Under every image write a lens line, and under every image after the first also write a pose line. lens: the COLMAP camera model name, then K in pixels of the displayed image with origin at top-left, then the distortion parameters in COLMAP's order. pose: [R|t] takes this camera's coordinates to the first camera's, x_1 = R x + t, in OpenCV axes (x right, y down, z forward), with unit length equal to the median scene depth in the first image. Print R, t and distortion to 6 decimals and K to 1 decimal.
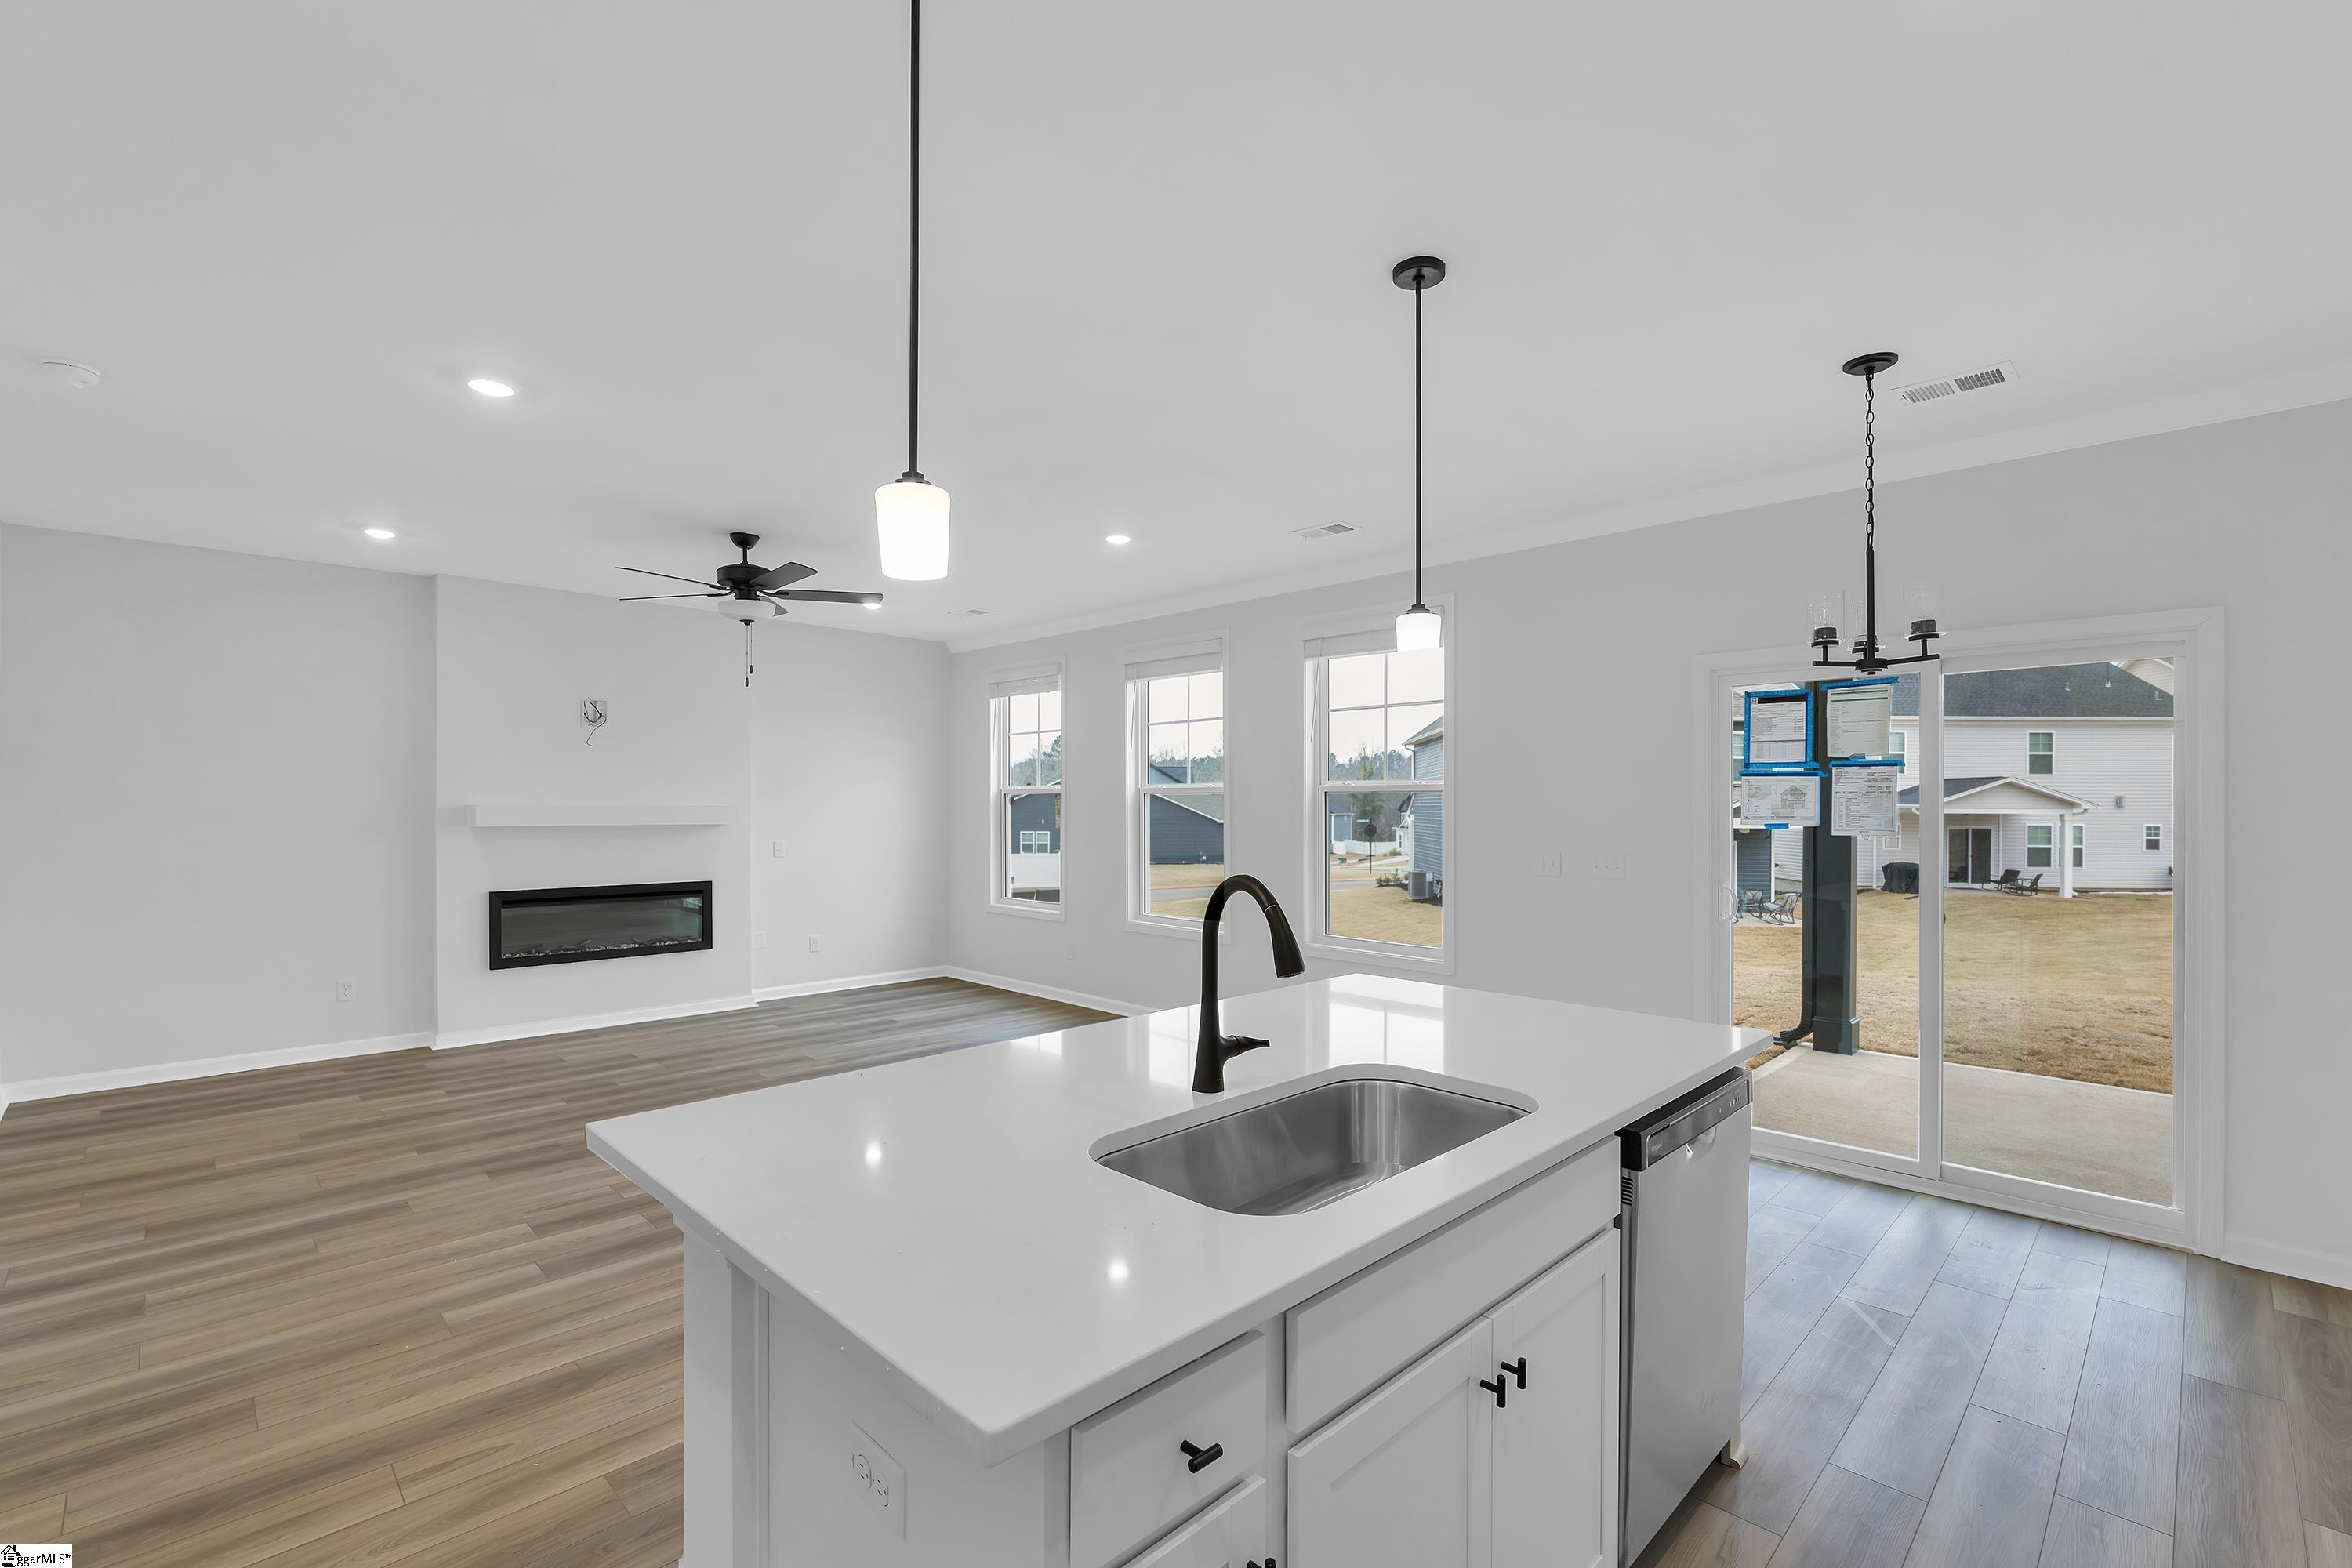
lens RADIAL K [[1024.8, 0, 1177.3], [0, 1024.8, 808.1], [0, 0, 1]] dist [-0.000210, 0.000285]
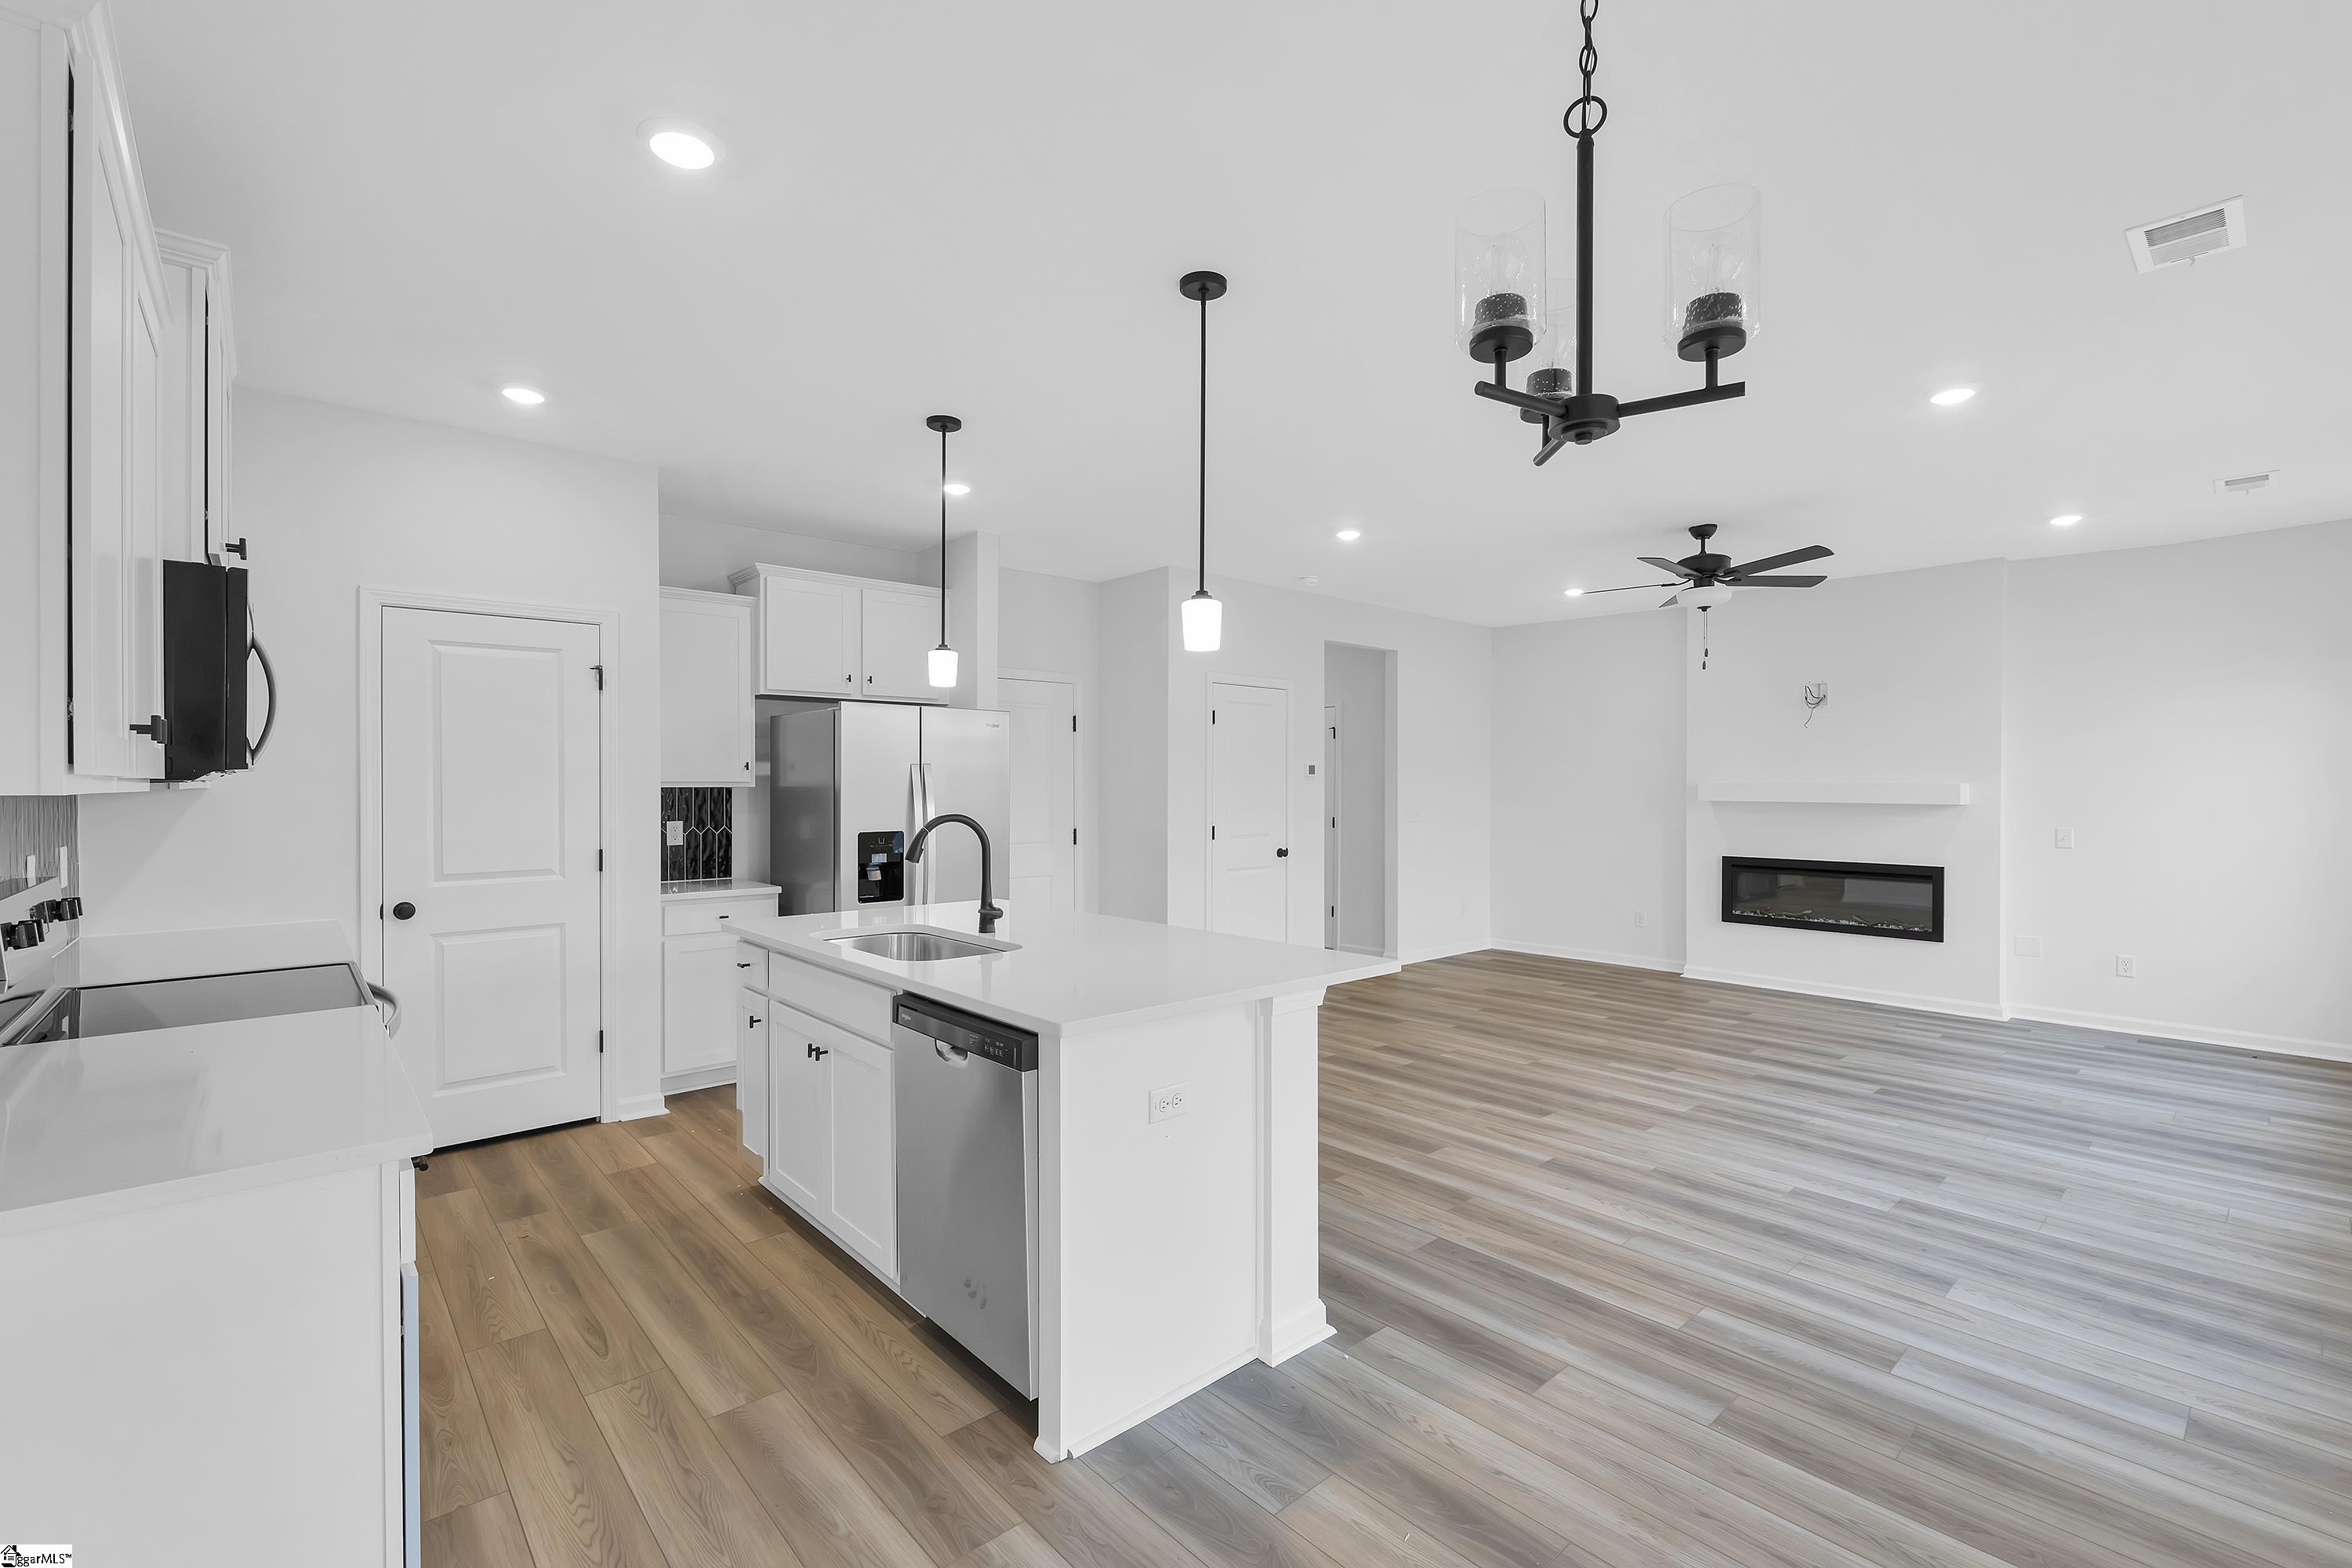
lens RADIAL K [[1017.1, 0, 1180.7], [0, 1017.1, 790.4], [0, 0, 1]] dist [-0.001985, -0.000326]
pose [[-0.047387, 0.001917, -0.998875, 0.557069], [-0.004651, 0.999987, 0.002140, 0.005024], [0.998866, 0.004748, -0.047377, 0.435629]]
